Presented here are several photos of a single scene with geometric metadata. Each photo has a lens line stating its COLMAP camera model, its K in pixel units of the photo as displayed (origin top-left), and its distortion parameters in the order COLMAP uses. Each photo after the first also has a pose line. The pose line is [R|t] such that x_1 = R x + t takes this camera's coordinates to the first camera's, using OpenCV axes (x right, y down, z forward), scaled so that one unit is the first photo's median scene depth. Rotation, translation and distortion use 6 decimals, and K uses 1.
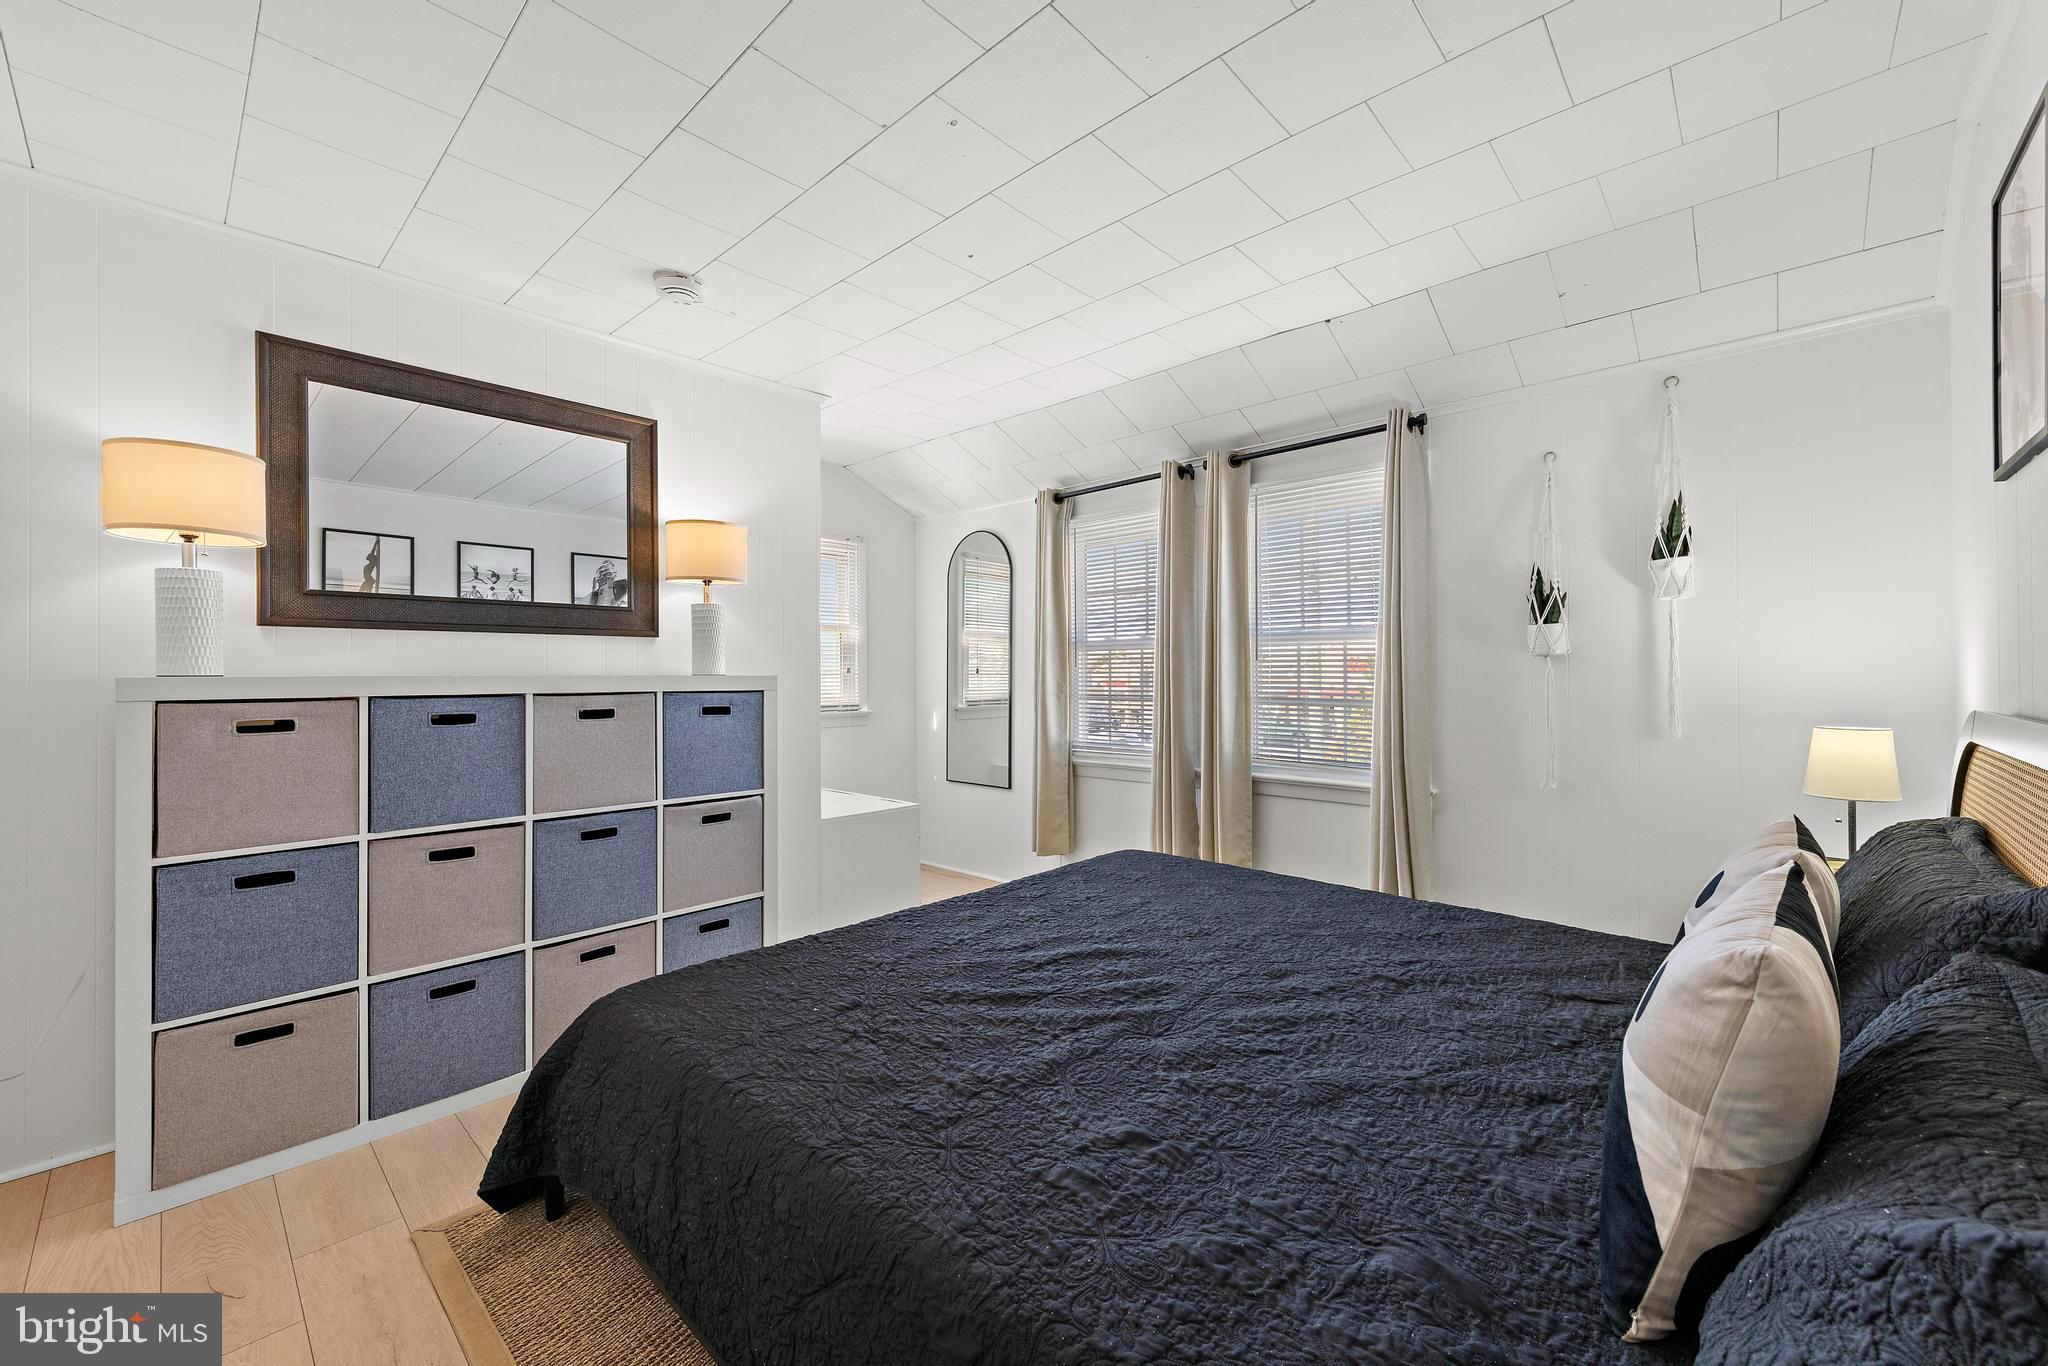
lens RADIAL K [[791.8, 0, 1024.0], [0, 791.8, 683.0], [0, 0, 1]] dist [0.000419, 0.000025]
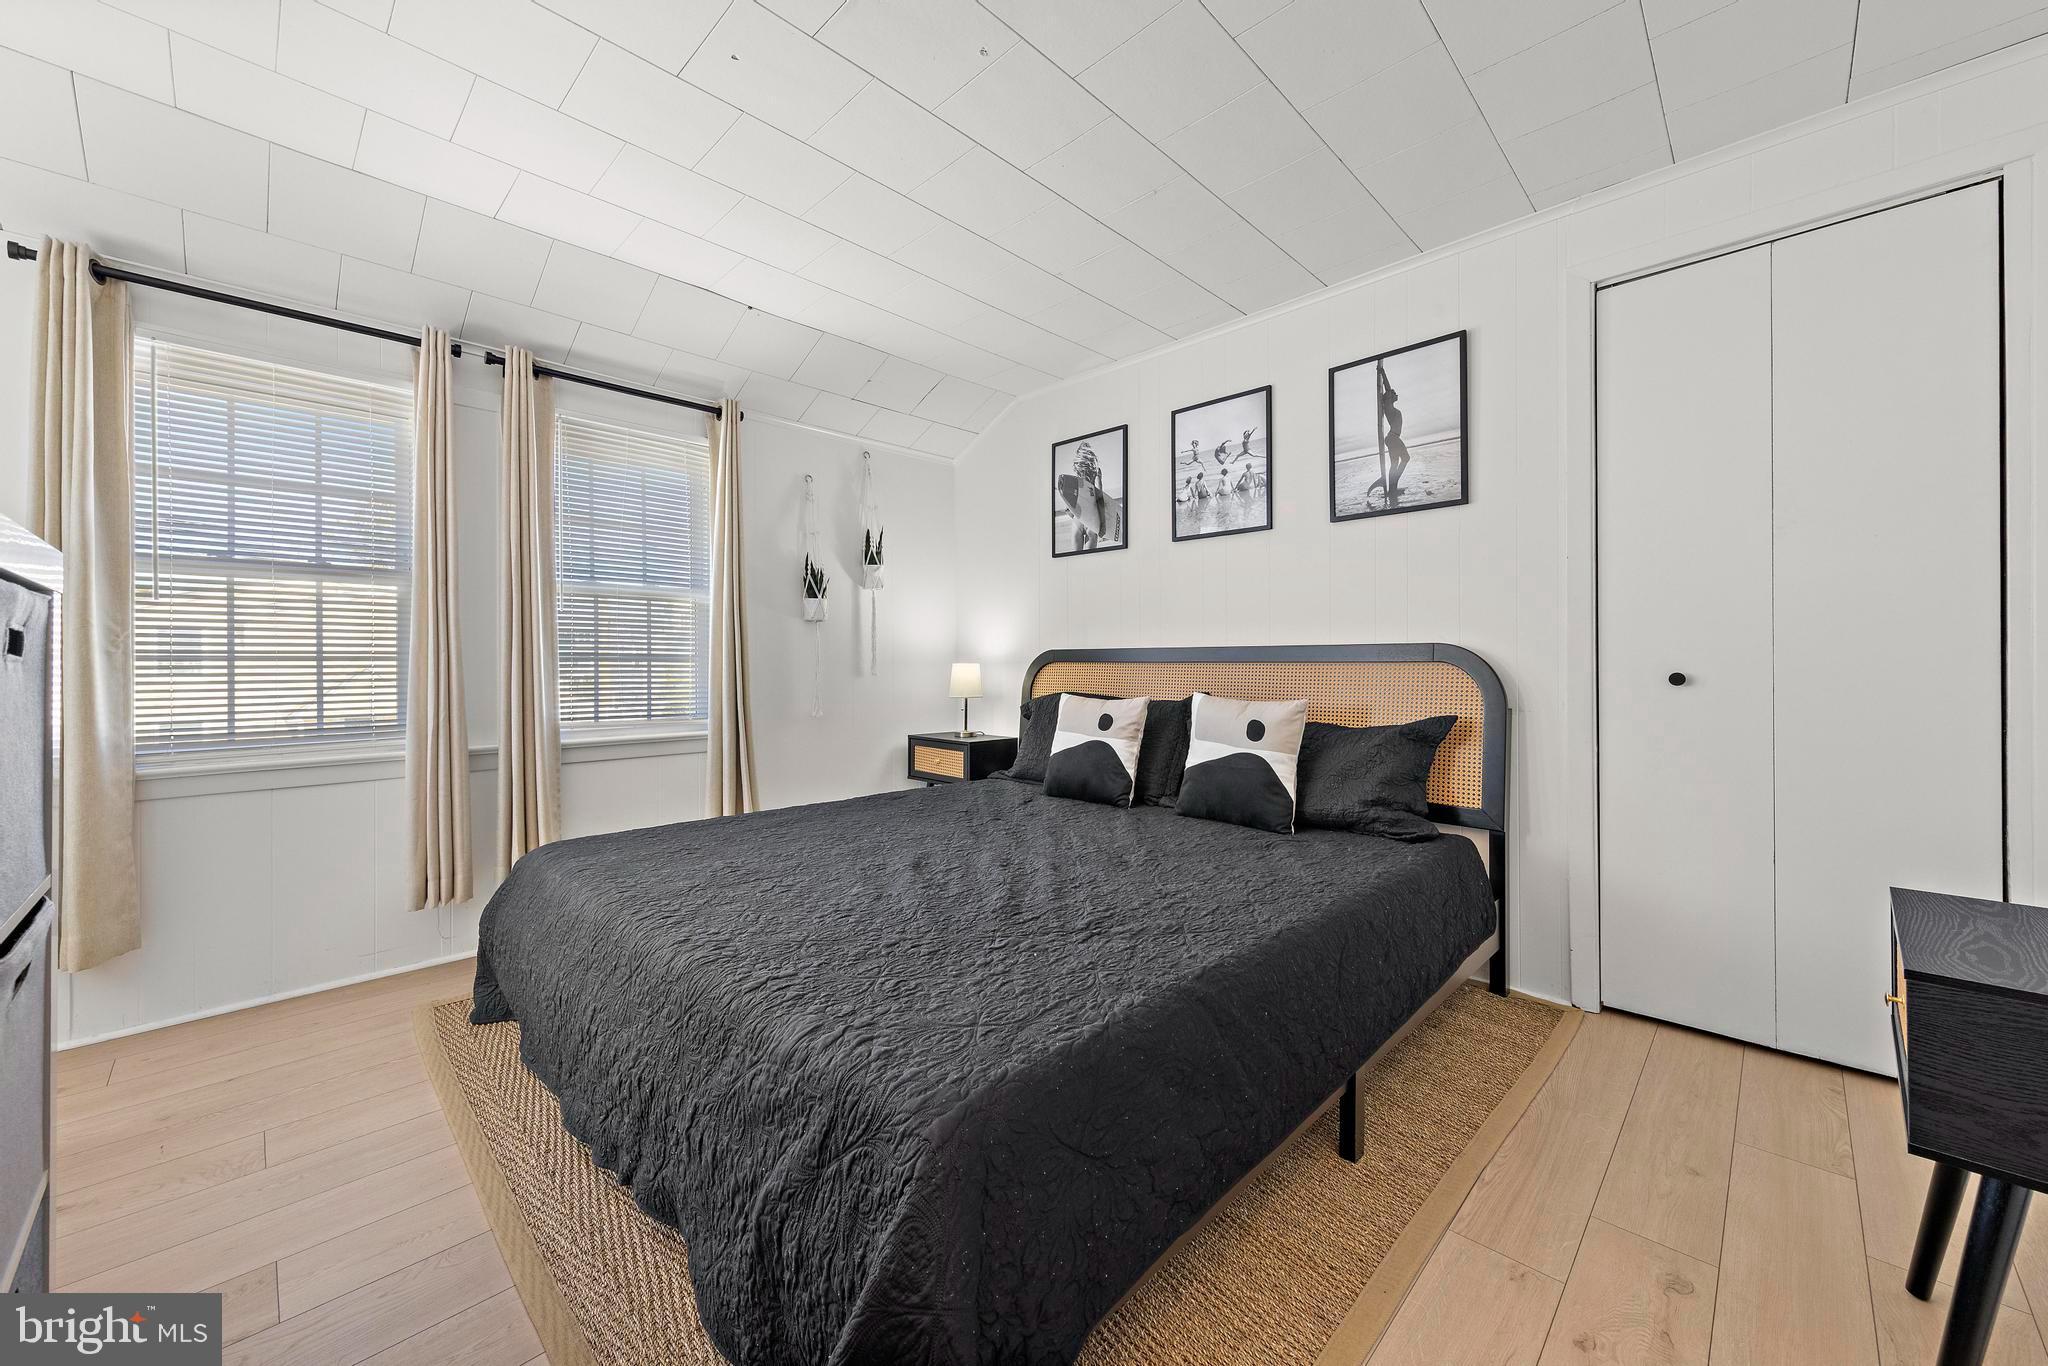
lens RADIAL K [[789.2, 0, 1028.6], [0, 789.2, 653.1], [0, 0, 1]] dist [0.000809, -0.000029]
pose [[0.018184, 0.000178, 0.999835, -0.572428], [-0.008194, 0.999966, -0.000029, 0.014119], [-0.999801, -0.008192, 0.018185, 0.467568]]
